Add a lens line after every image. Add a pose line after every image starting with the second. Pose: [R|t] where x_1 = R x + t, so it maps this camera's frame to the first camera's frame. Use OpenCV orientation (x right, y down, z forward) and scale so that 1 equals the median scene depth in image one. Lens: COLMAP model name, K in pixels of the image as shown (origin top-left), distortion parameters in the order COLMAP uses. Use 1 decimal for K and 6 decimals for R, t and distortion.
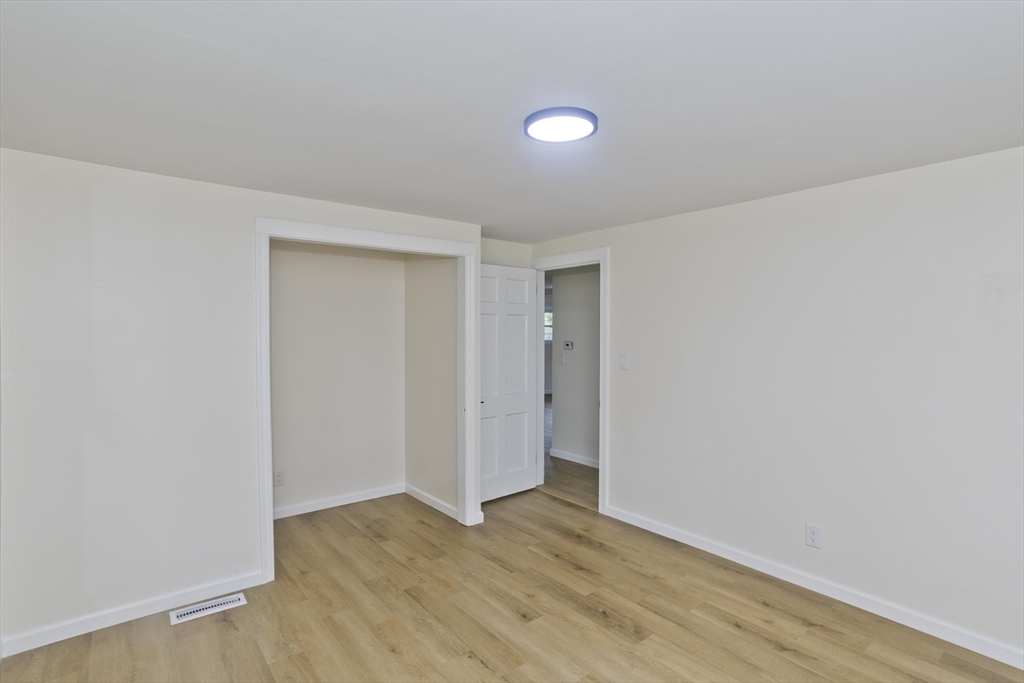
lens RADIAL K [[502.6, 0, 512.7], [0, 502.6, 327.0], [0, 0, 1]] dist [-0.051237, 0.028050]
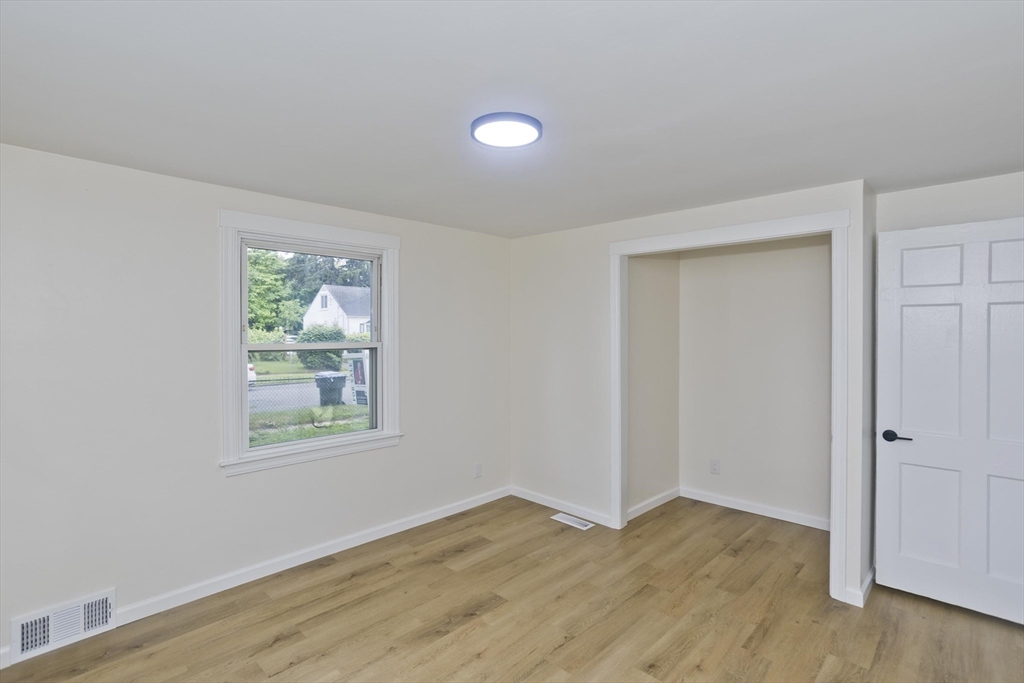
lens RADIAL K [[493.9, 0, 515.1], [0, 493.9, 336.1], [0, 0, 1]] dist [-0.048960, 0.026646]
pose [[0.124833, 0.011177, -0.992115, 0.755613], [0.009756, 0.999874, 0.012492, 0.001438], [0.992130, -0.011239, 0.124708, 0.618451]]
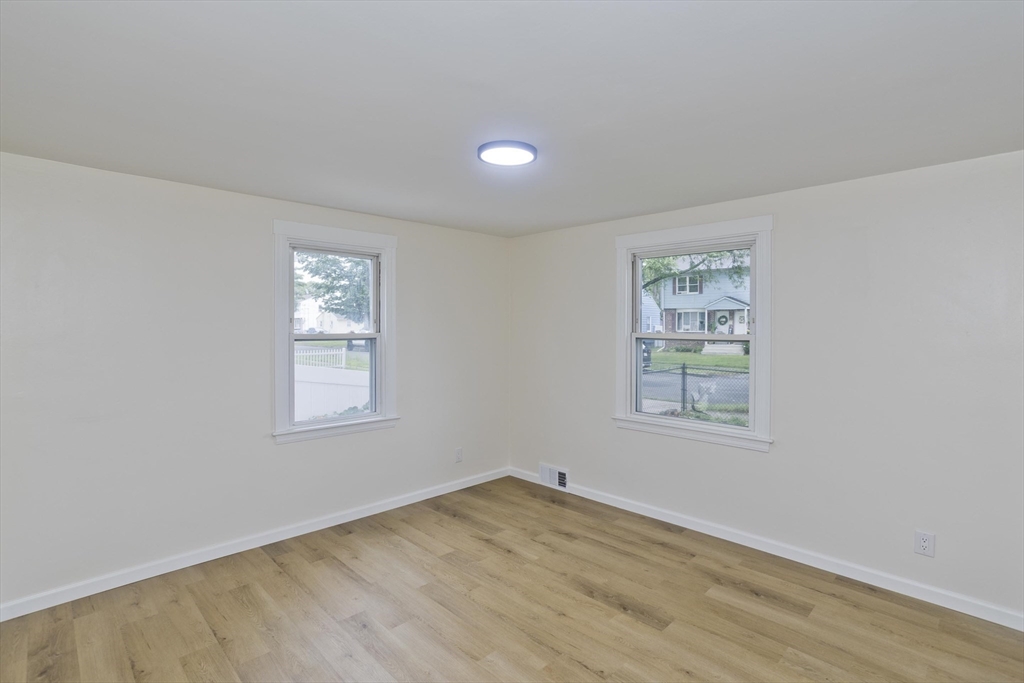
lens RADIAL K [[493.9, 0, 515.1], [0, 493.9, 336.1], [0, 0, 1]] dist [-0.048960, 0.026646]
pose [[-0.994519, -0.000373, -0.104554, 0.138655], [-0.001542, 0.999937, 0.011099, 0.019980], [0.104543, 0.011199, -0.994457, 1.520780]]
